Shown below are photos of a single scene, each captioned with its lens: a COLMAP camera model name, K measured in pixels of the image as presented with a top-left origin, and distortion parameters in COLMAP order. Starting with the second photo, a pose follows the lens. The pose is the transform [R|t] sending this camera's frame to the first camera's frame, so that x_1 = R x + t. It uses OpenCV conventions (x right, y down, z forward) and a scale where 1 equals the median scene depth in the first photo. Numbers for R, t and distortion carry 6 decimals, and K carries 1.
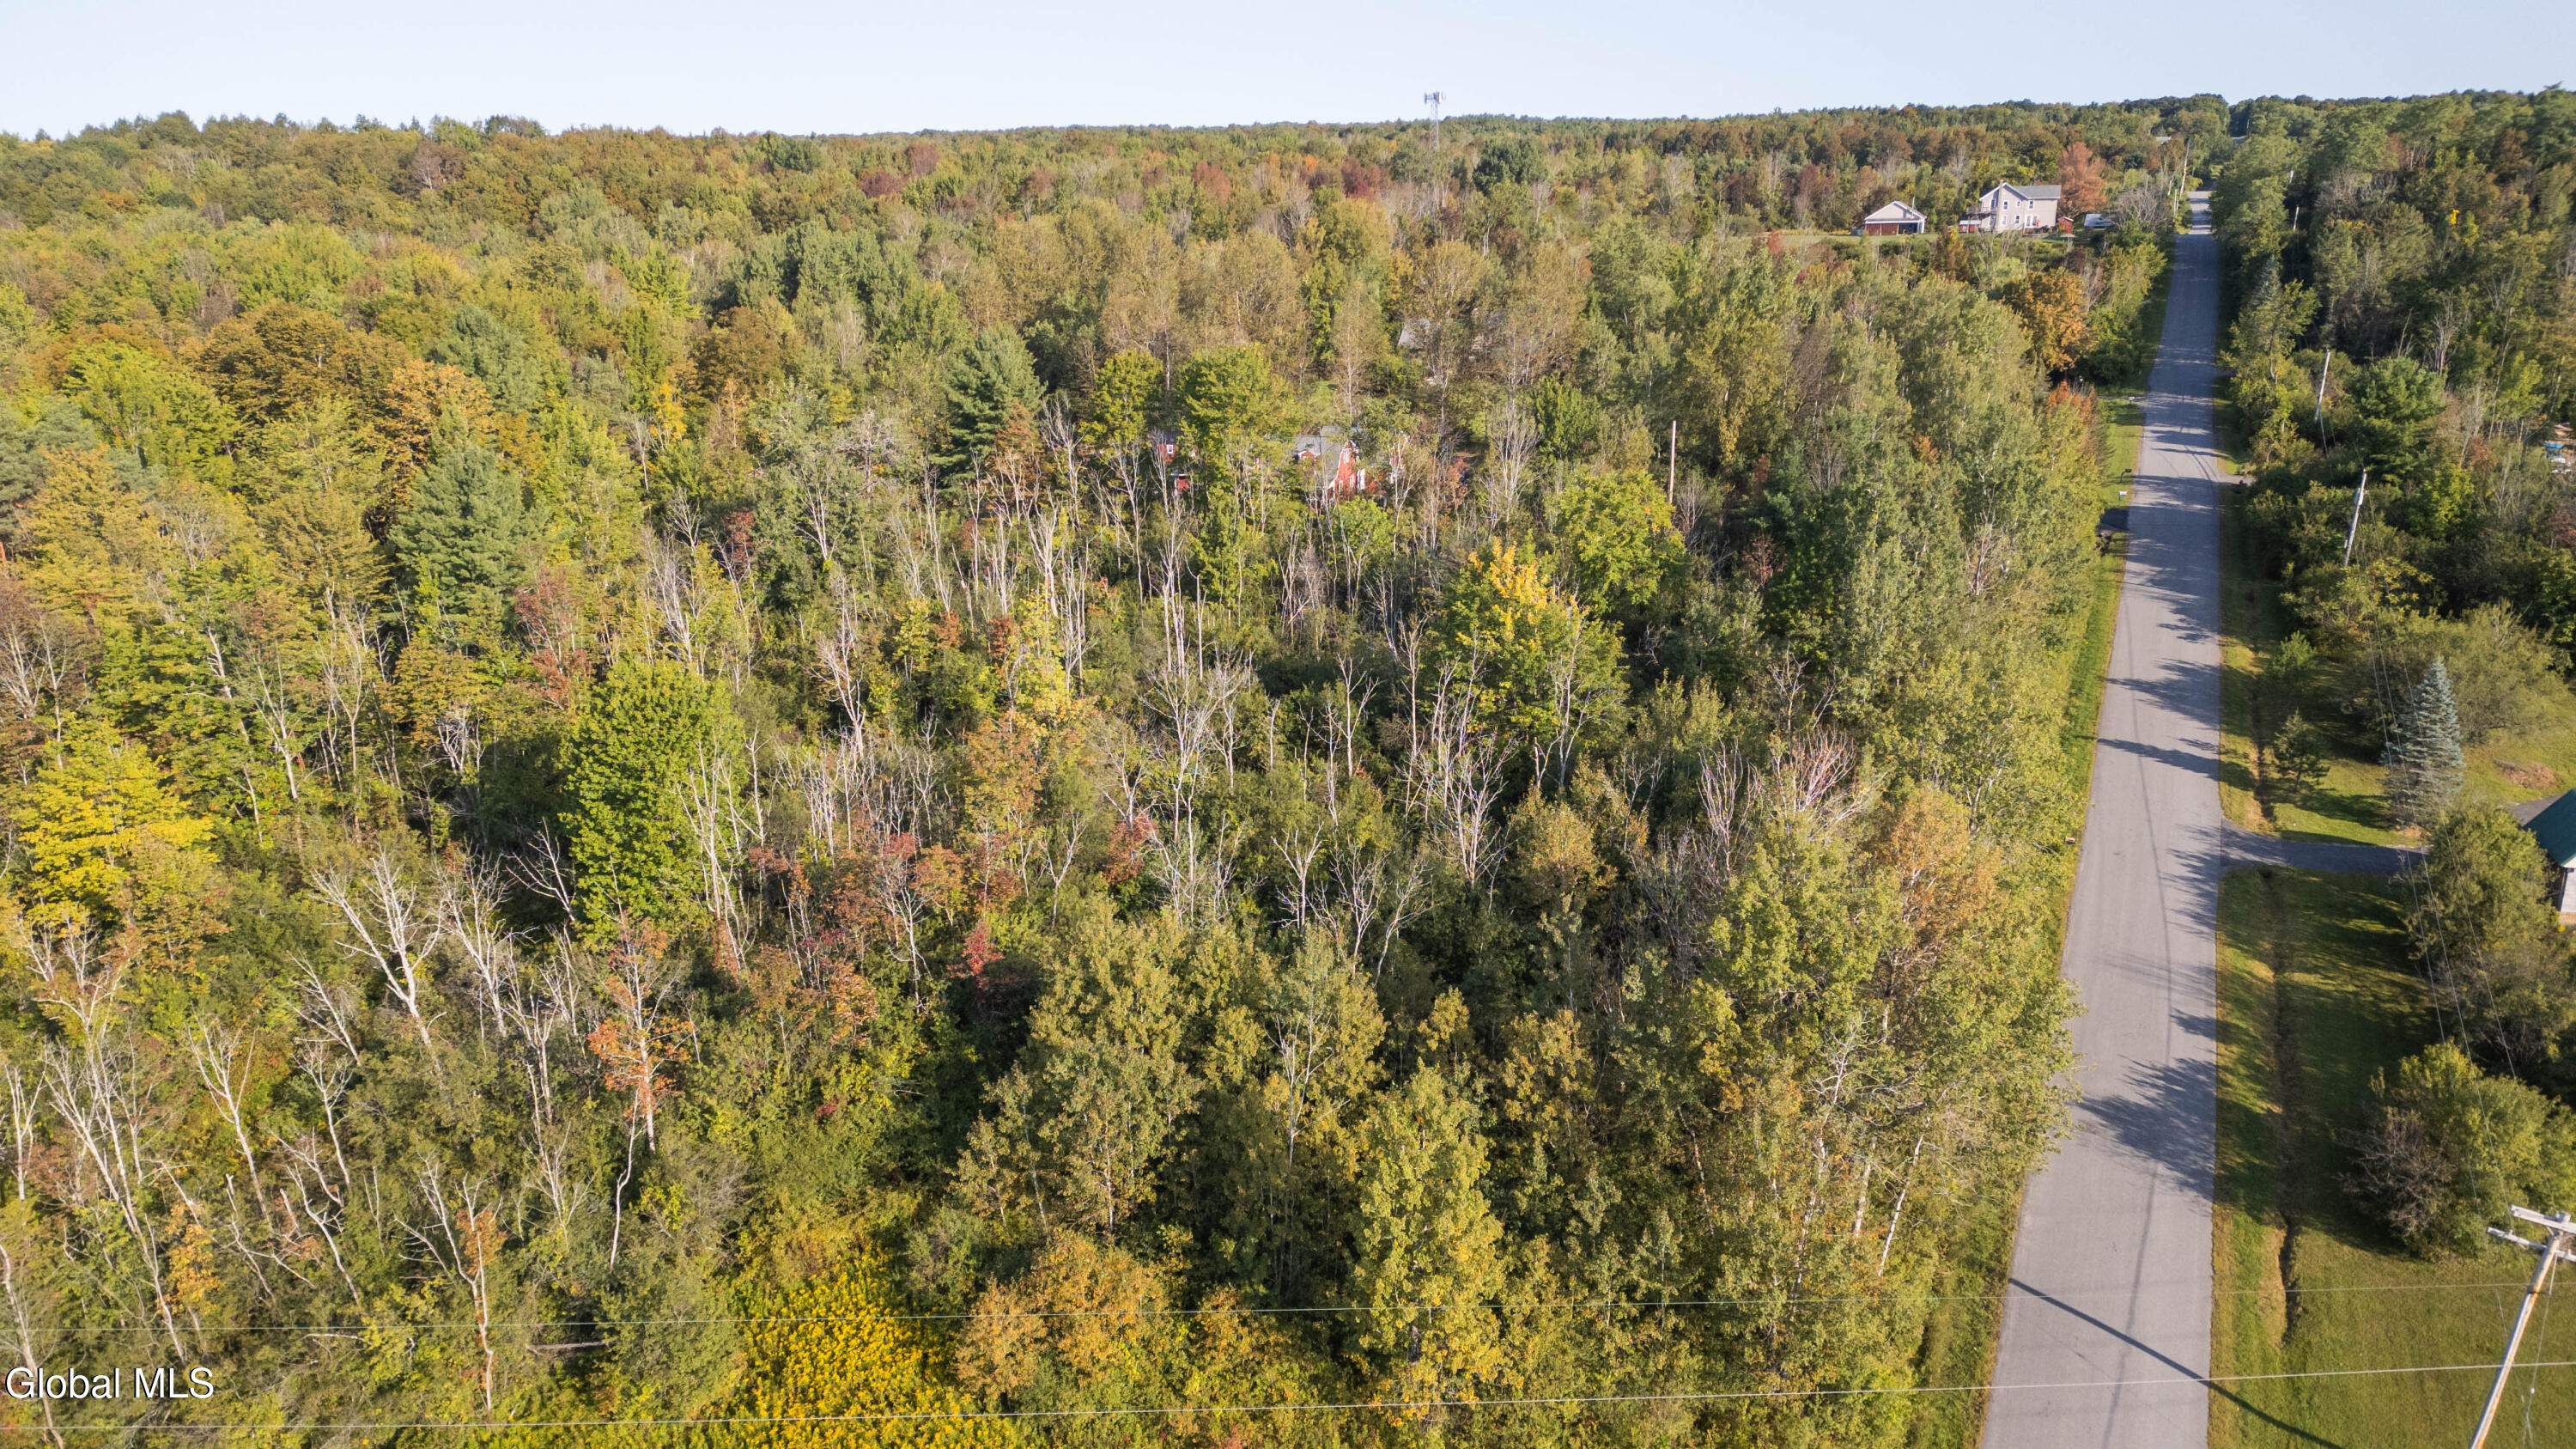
lens RADIAL K [[1786.1, 0, 1274.8], [0, 1786.1, 730.2], [0, 0, 1]] dist [0.074083, -0.074032]
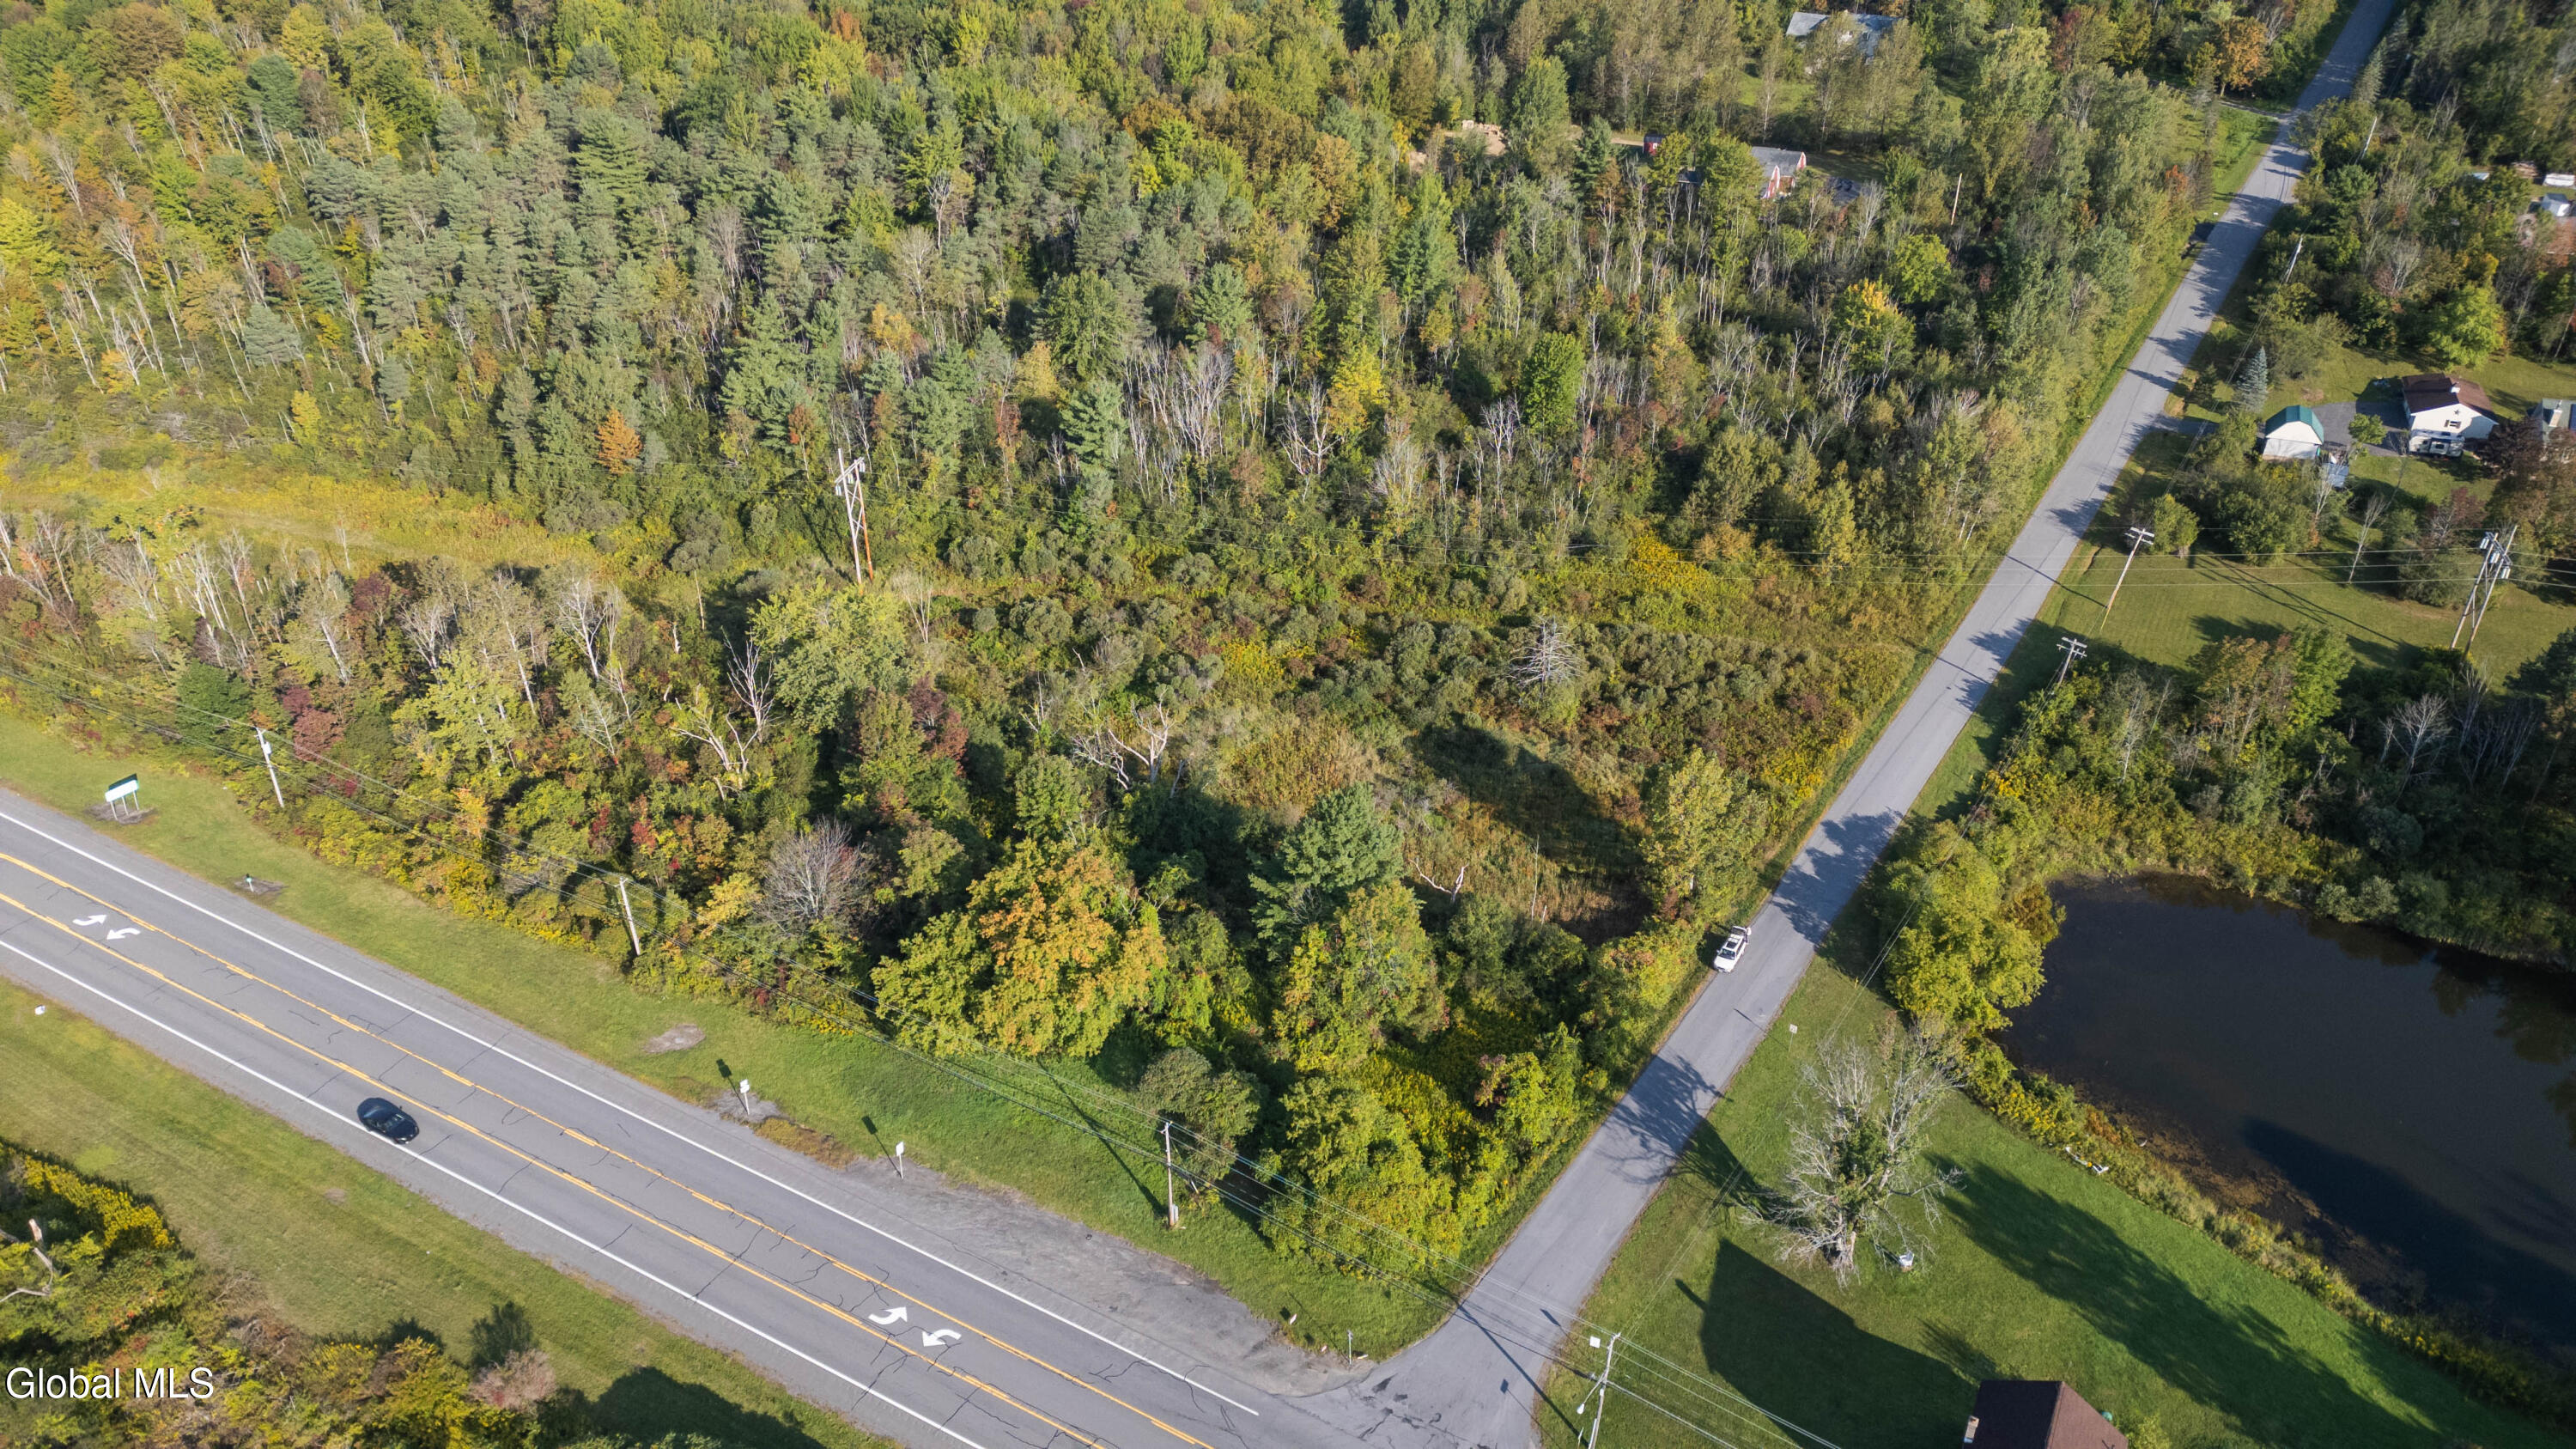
lens RADIAL K [[1786.1, 0, 1274.8], [0, 1786.1, 730.2], [0, 0, 1]] dist [0.074083, -0.074032]
pose [[0.990296, 0.073966, -0.117658, -0.326097], [-0.038522, 0.959526, 0.278971, -0.167404], [0.133530, -0.271732, 0.953064, -1.550815]]
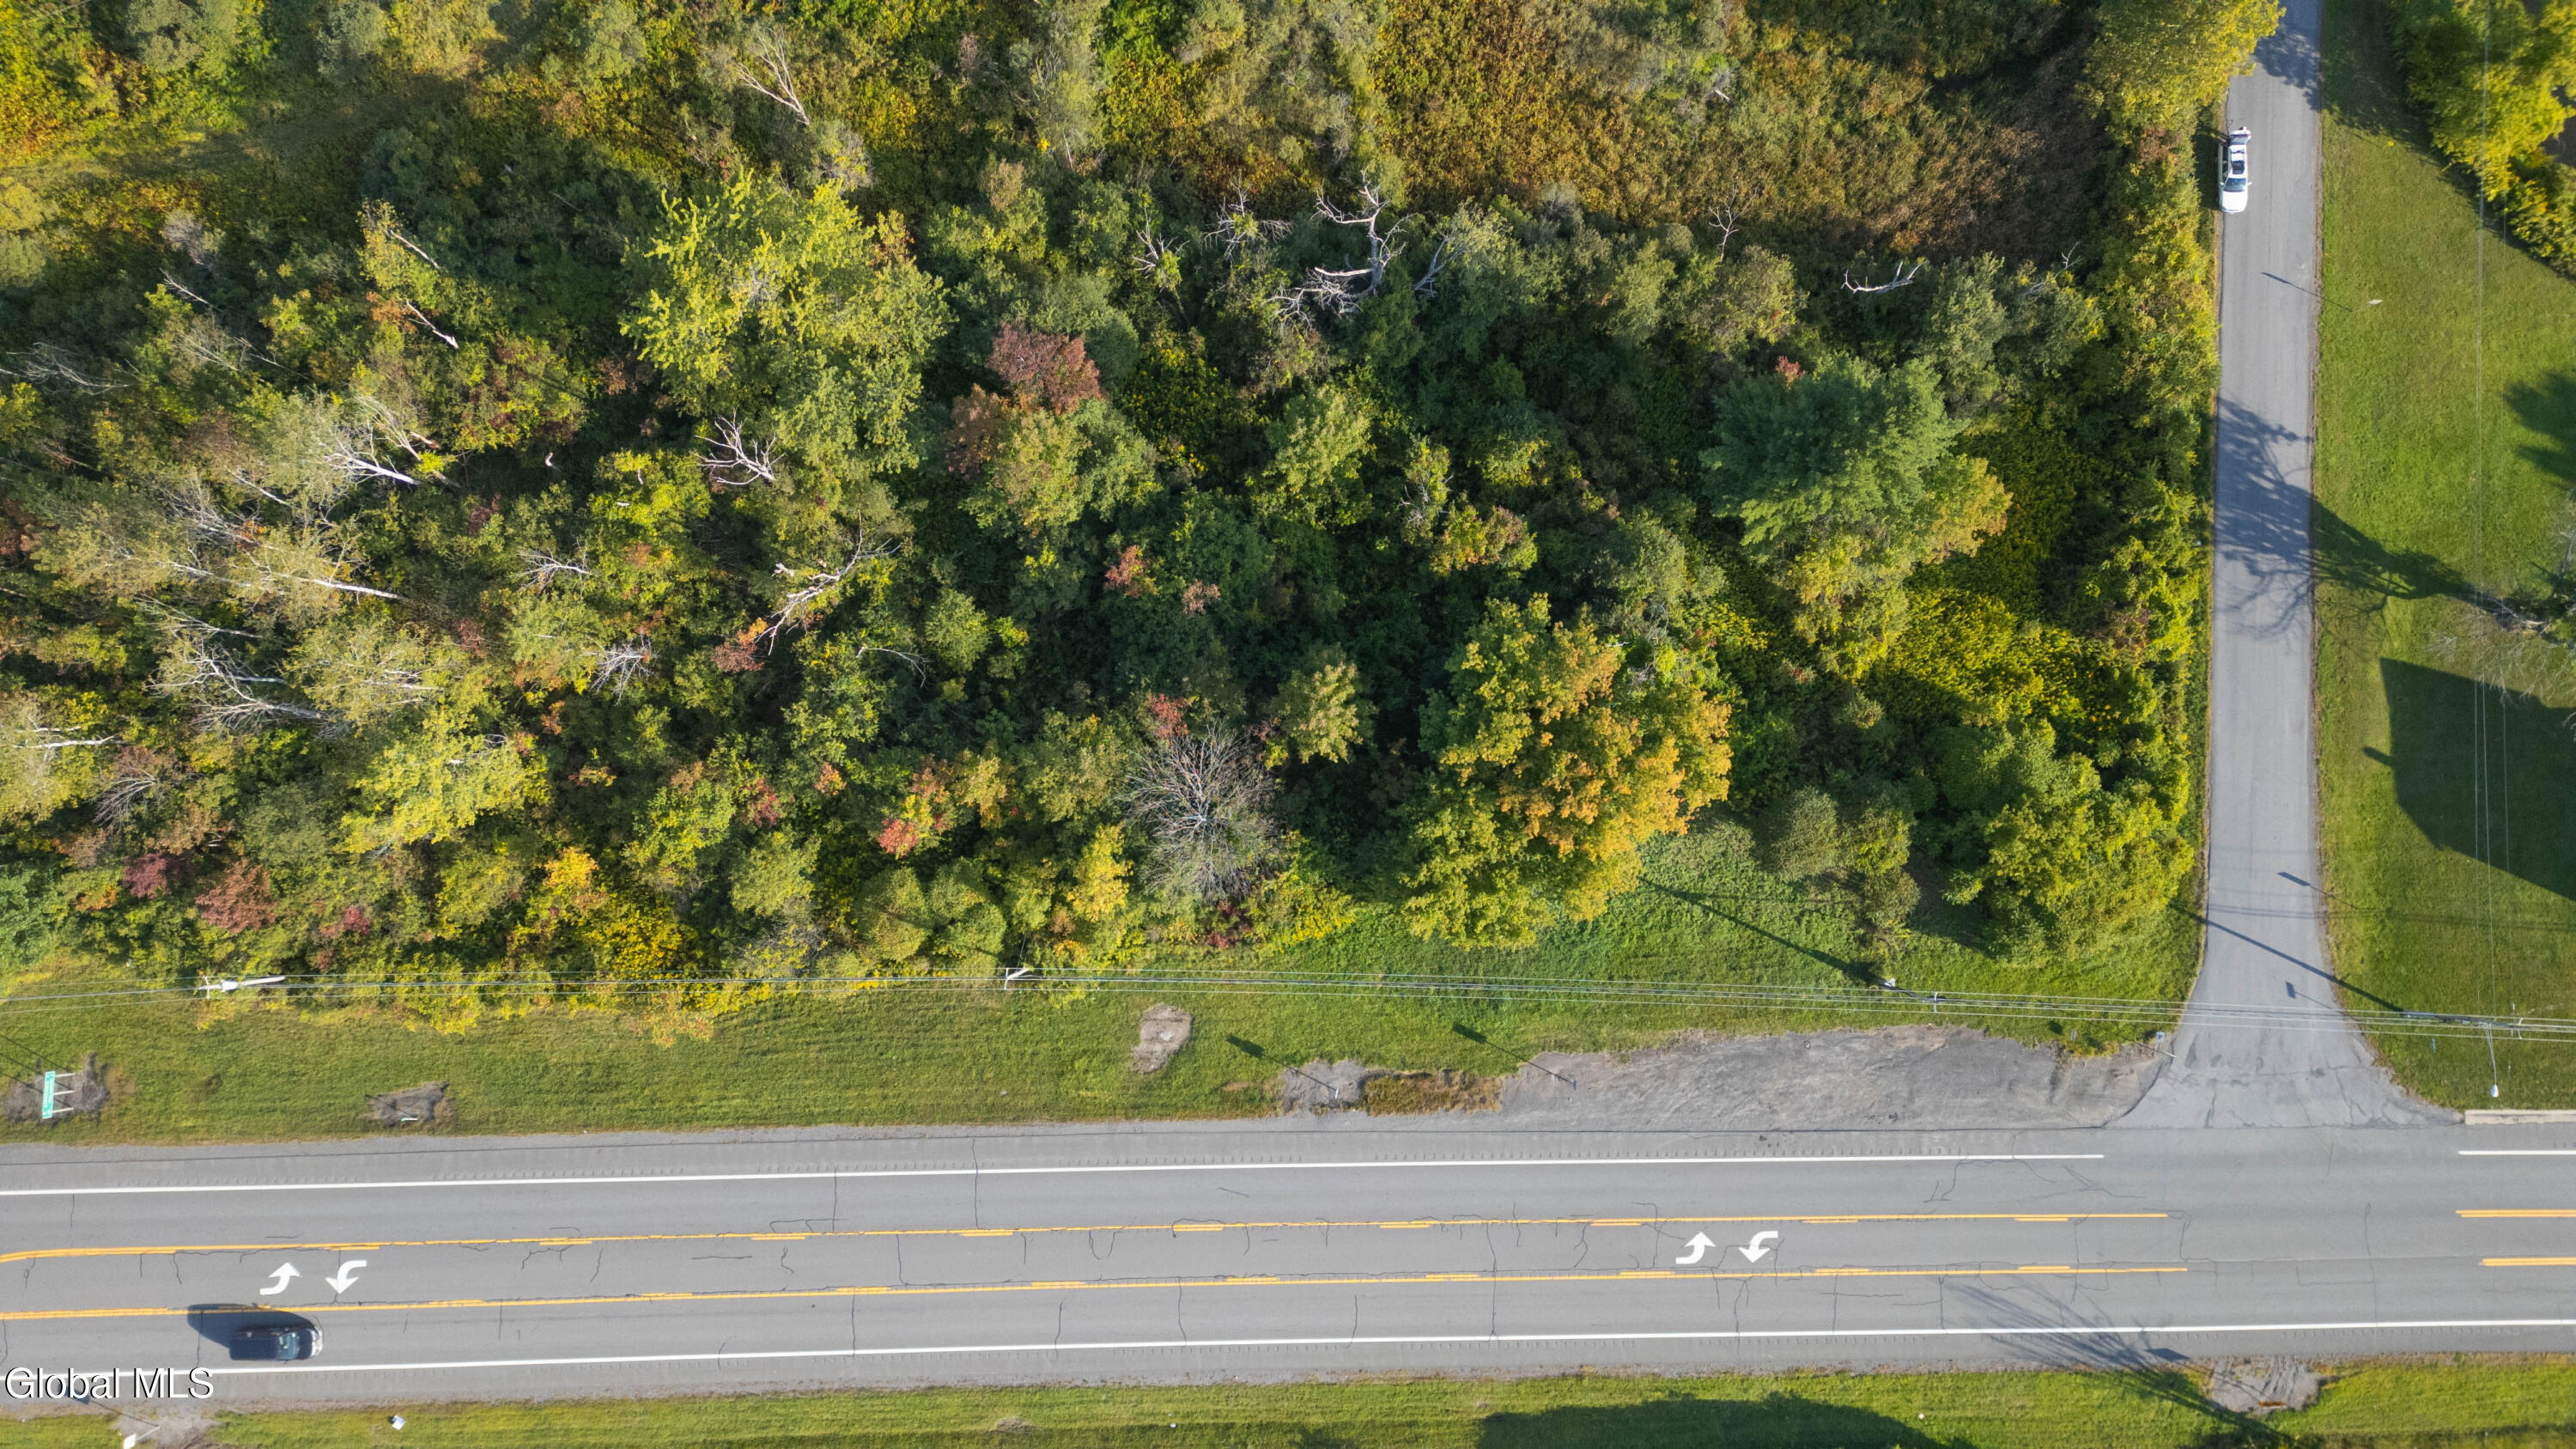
lens RADIAL K [[1786.1, 0, 1274.8], [0, 1786.1, 730.2], [0, 0, 1]] dist [0.074083, -0.074032]
pose [[0.926744, -0.375156, 0.020076, -0.829293], [0.105172, 0.310365, 0.944782, -0.619334], [-0.360671, -0.873460, 0.327085, -0.547212]]
